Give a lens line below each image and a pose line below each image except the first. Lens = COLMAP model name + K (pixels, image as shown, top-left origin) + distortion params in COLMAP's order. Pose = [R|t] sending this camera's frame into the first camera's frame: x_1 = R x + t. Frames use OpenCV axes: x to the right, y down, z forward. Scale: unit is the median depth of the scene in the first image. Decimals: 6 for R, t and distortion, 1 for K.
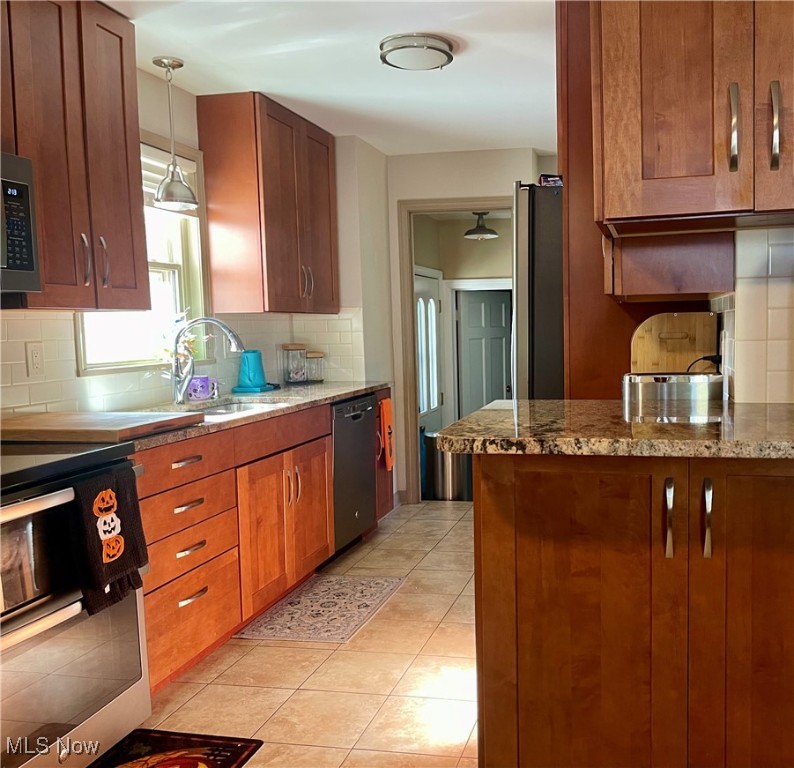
lens RADIAL K [[756.0, 0, 505.7], [0, 756.0, 387.9], [0, 0, 1]] dist [0.080564, -0.099178]
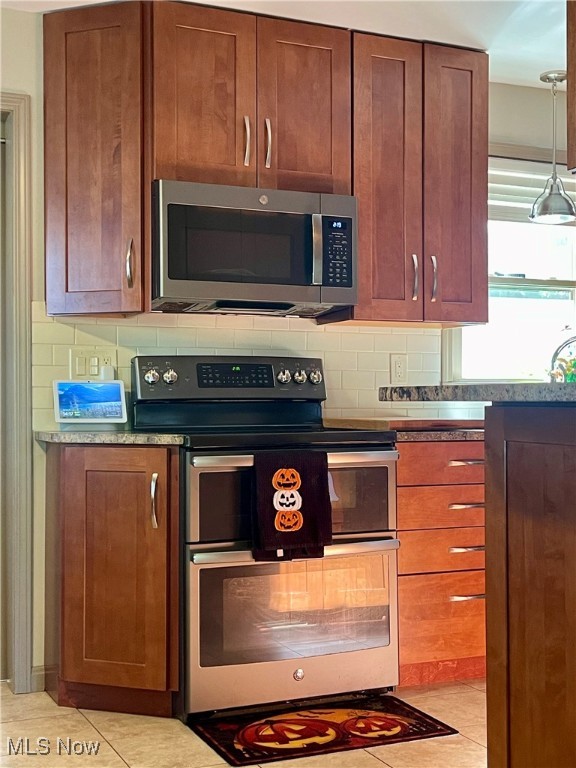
lens RADIAL K [[1023.7, 0, 313.9], [0, 1023.7, 393.7], [0, 0, 1]] dist [0.171716, -0.592622]
pose [[0.582033, 0.010617, -0.813096, 0.601877], [-0.075635, 0.996287, -0.041133, 0.077839], [0.809640, 0.085439, 0.580675, 0.016514]]
